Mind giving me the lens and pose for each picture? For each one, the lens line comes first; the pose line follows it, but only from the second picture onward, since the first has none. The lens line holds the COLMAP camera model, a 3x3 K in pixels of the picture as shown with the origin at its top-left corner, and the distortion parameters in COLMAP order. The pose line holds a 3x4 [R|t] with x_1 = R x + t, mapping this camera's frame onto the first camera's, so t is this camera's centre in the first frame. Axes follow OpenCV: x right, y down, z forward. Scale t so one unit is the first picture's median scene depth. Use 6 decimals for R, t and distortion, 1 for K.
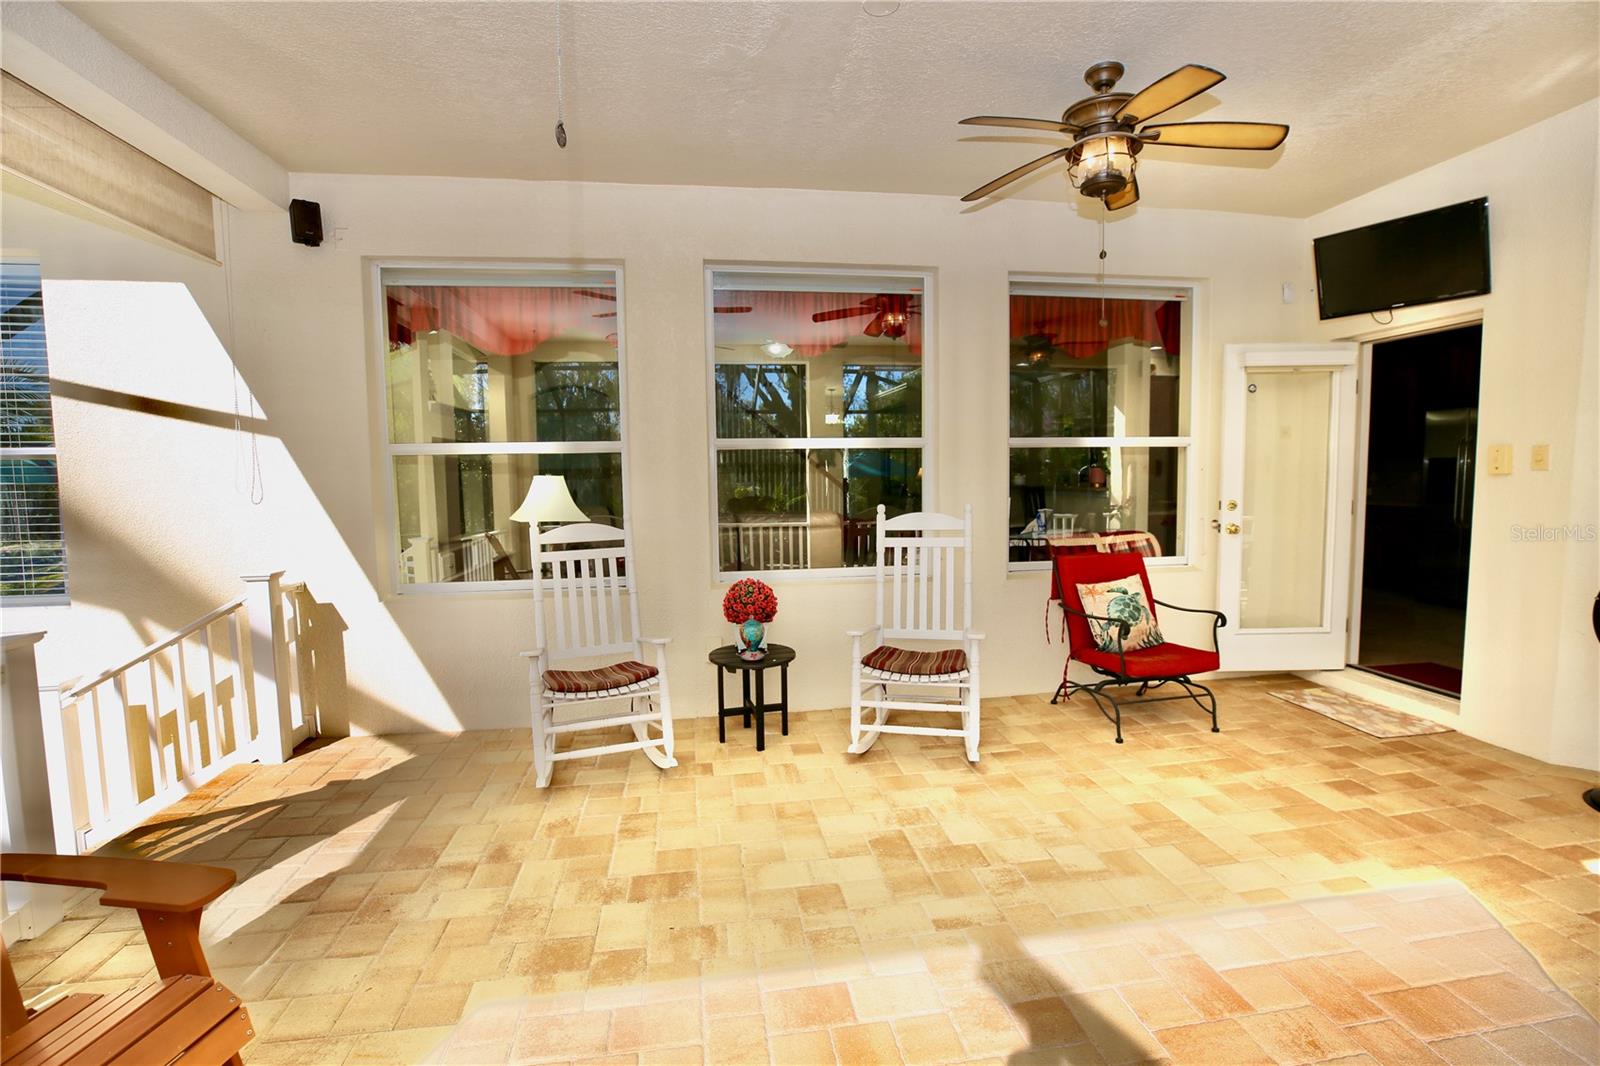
lens RADIAL K [[720.4, 0, 800.0], [0, 720.4, 533.0], [0, 0, 1]] dist [-0.032435, -0.000374]
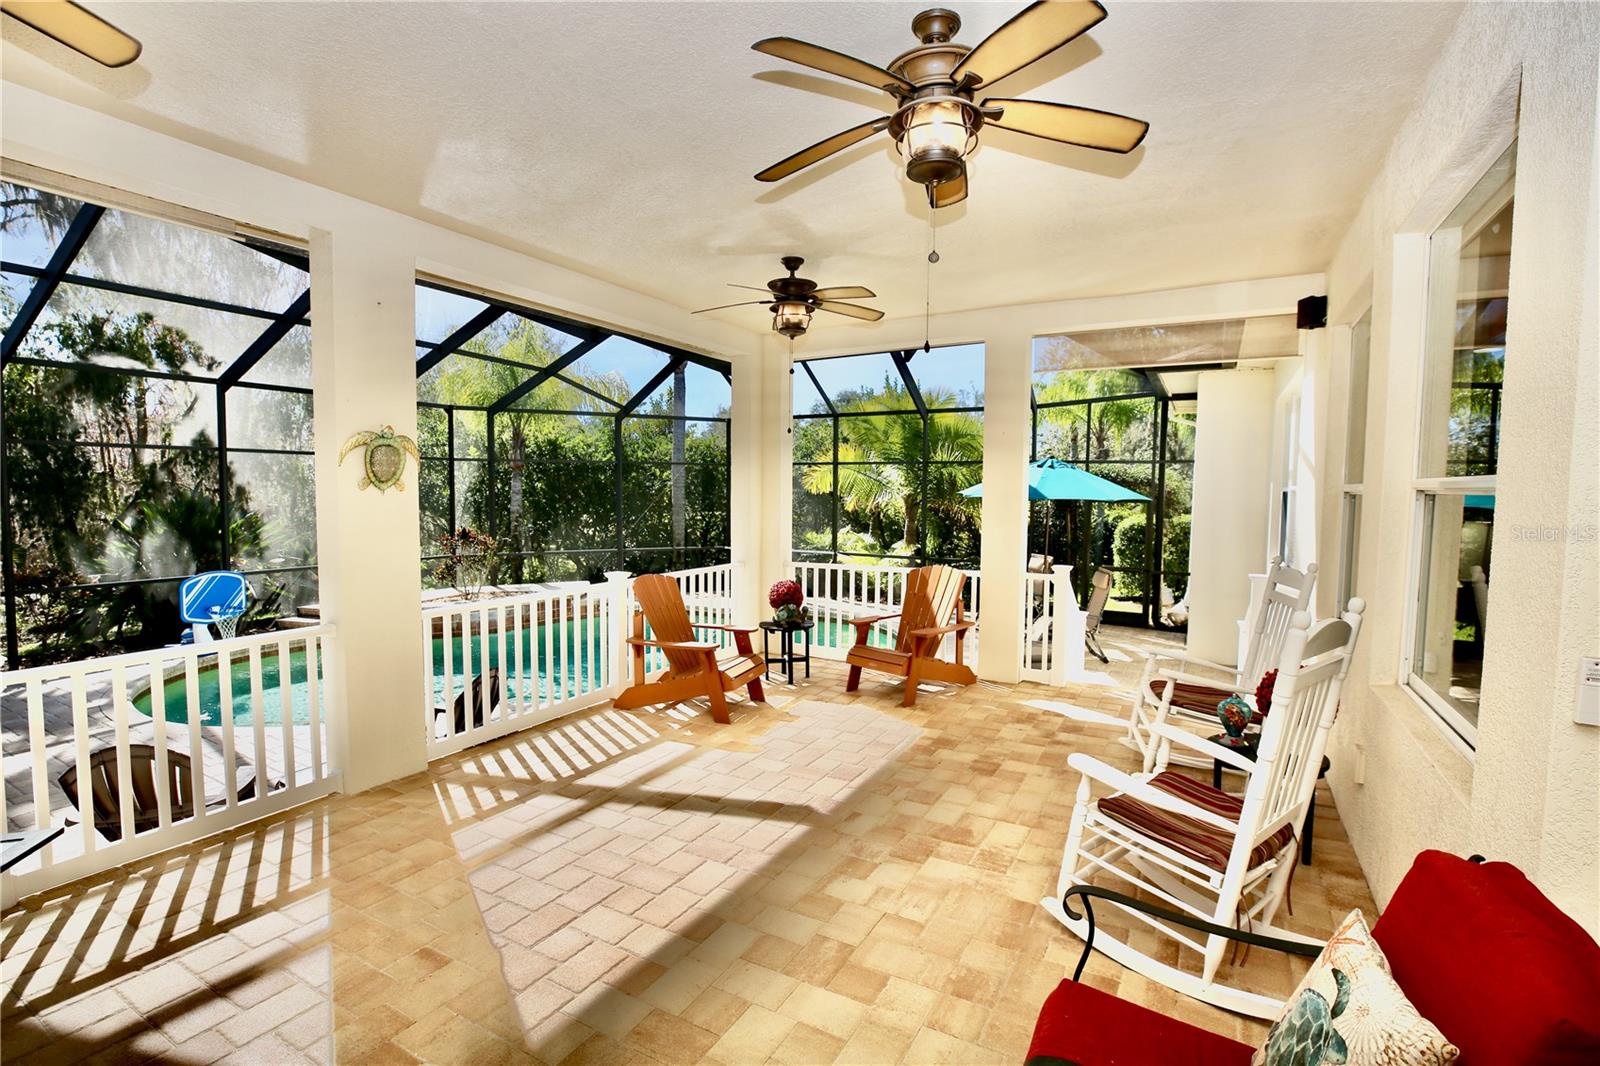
lens RADIAL K [[725.7, 0, 802.0], [0, 725.7, 533.0], [0, 0, 1]] dist [-0.046085, 0.013289]
pose [[-0.617948, 0.060487, -0.783889, 0.944380], [-0.062291, 0.990135, 0.125507, -0.152980], [0.783747, 0.126386, -0.608085, 1.158974]]
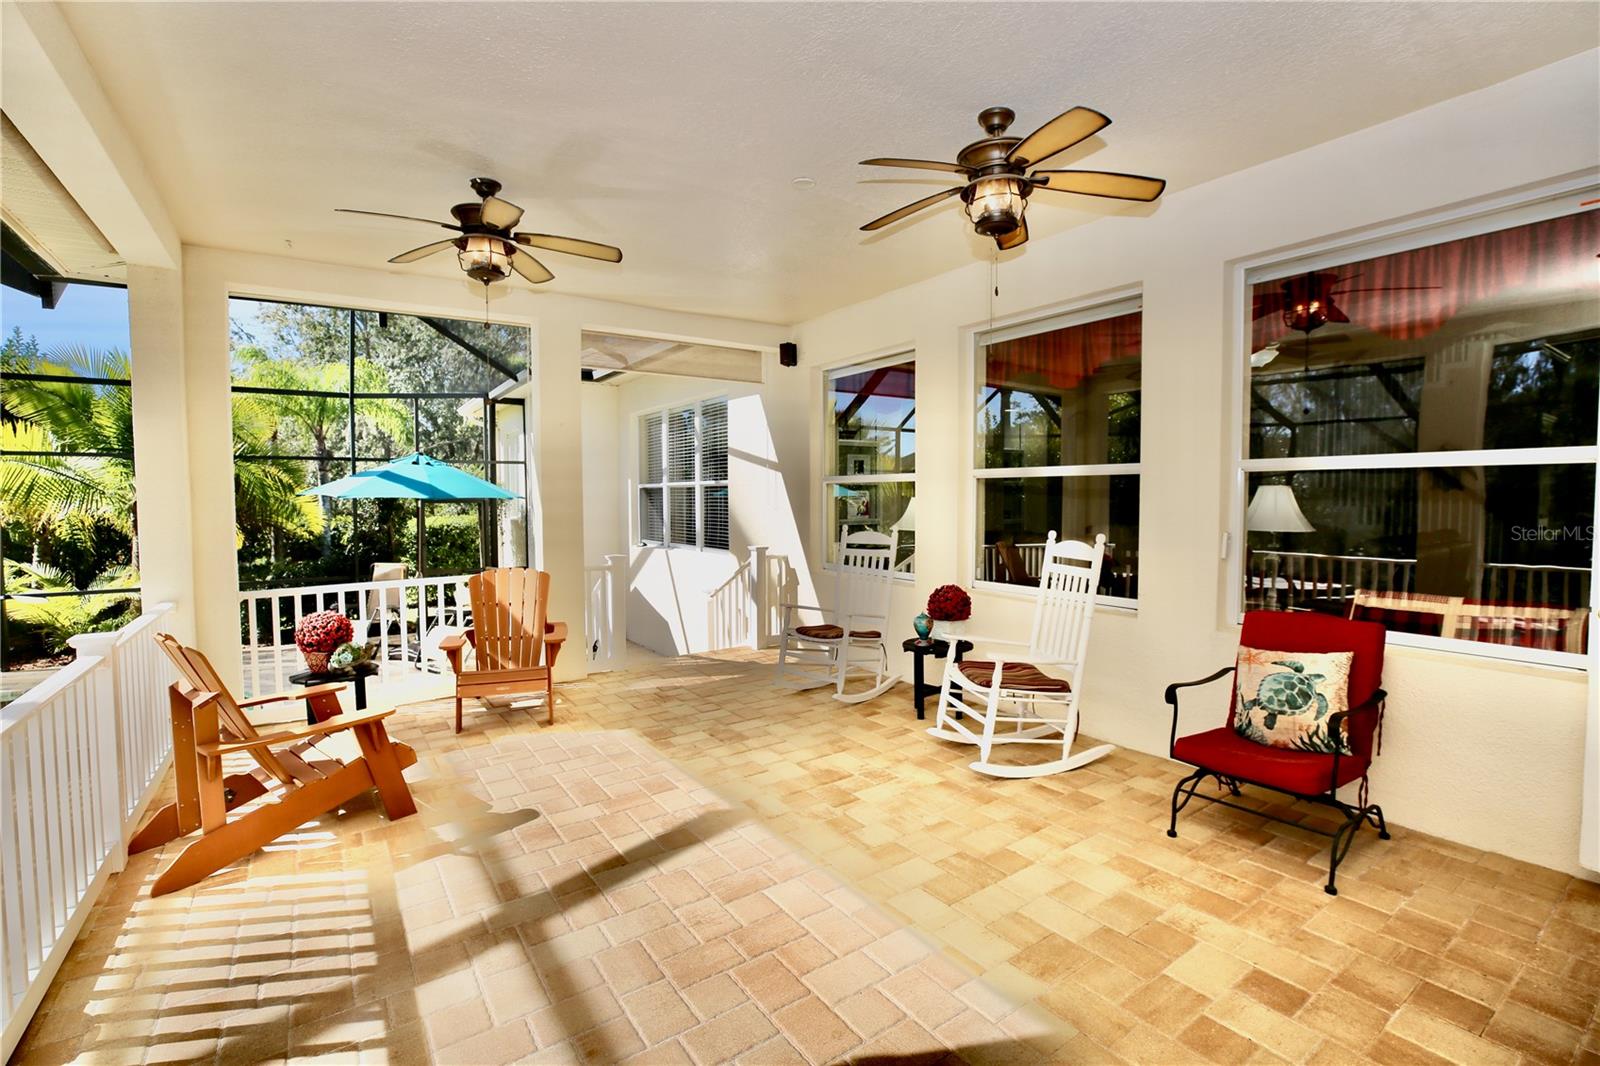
lens RADIAL K [[725.7, 0, 802.0], [0, 725.7, 533.0], [0, 0, 1]] dist [-0.046085, 0.013289]
pose [[0.435111, 0.059735, -0.898393, 1.037761], [-0.074653, 0.996755, 0.030119, -0.047133], [0.897277, 0.053963, 0.438158, 0.261537]]
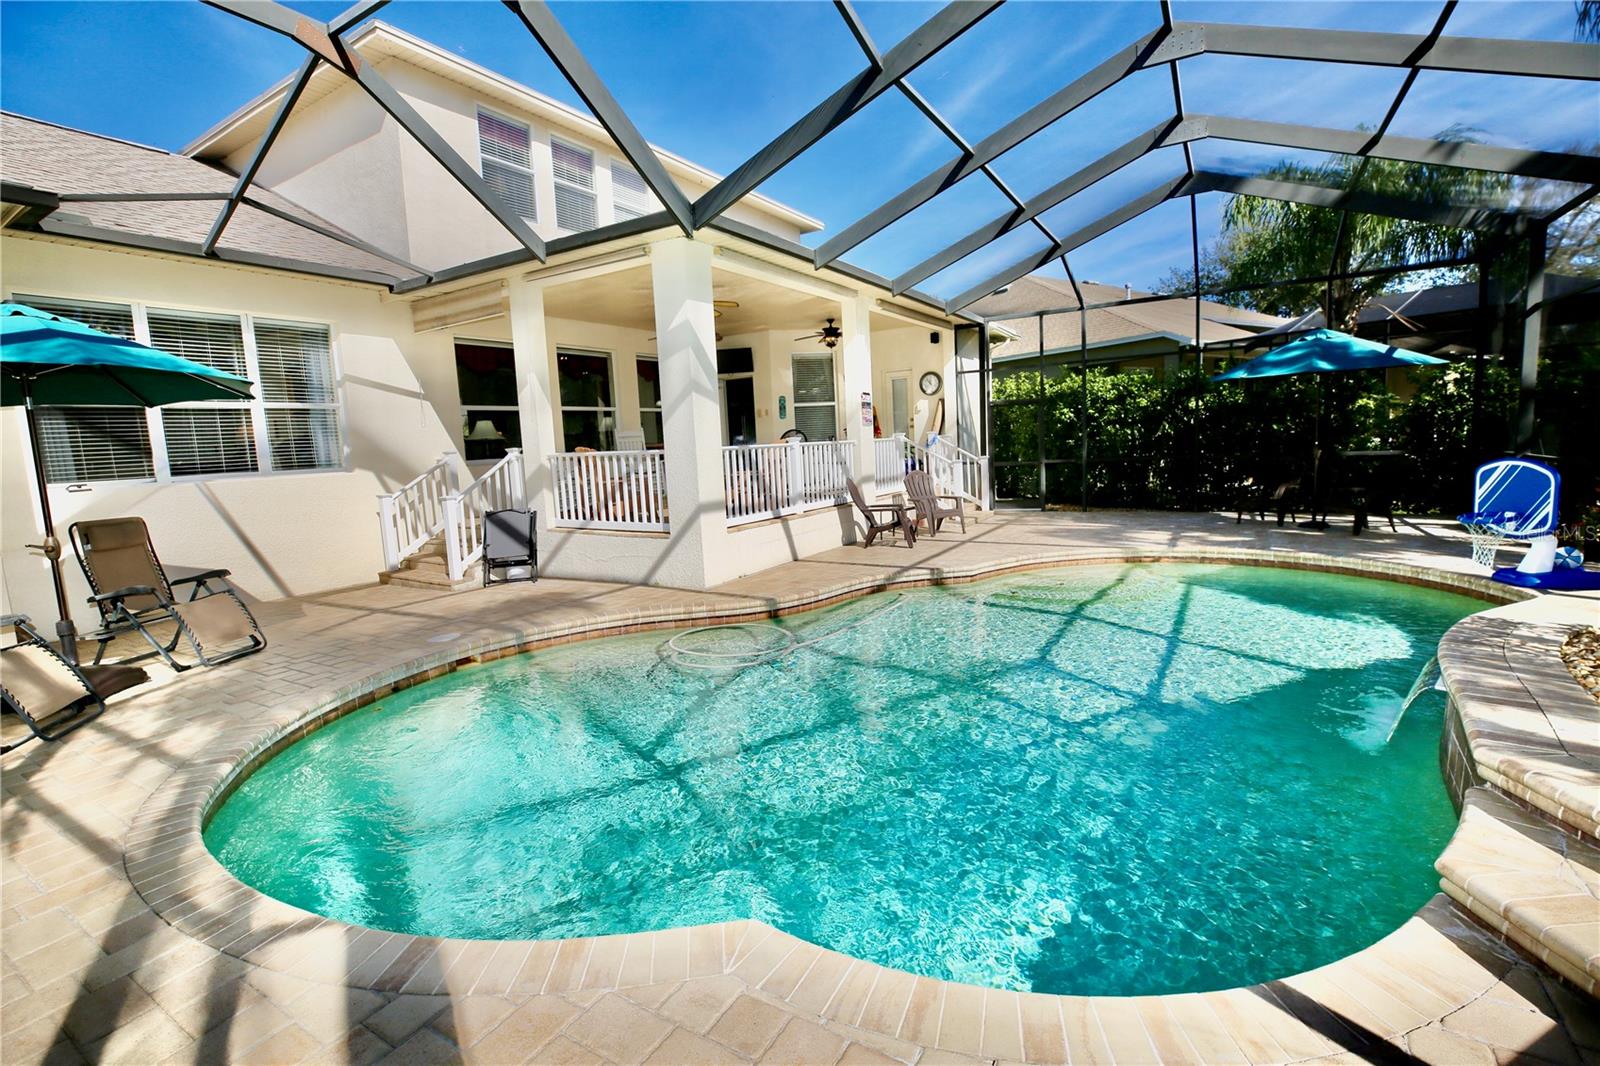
lens RADIAL K [[728.8, 0, 800.0], [0, 728.8, 533.0], [0, 0, 1]] dist [-0.046847, 0.014212]
pose [[0.636835, -0.113325, 0.762626, -2.126695], [0.102205, 0.992818, 0.062183, 0.343060], [-0.764195, 0.038344, 0.643844, -1.852648]]
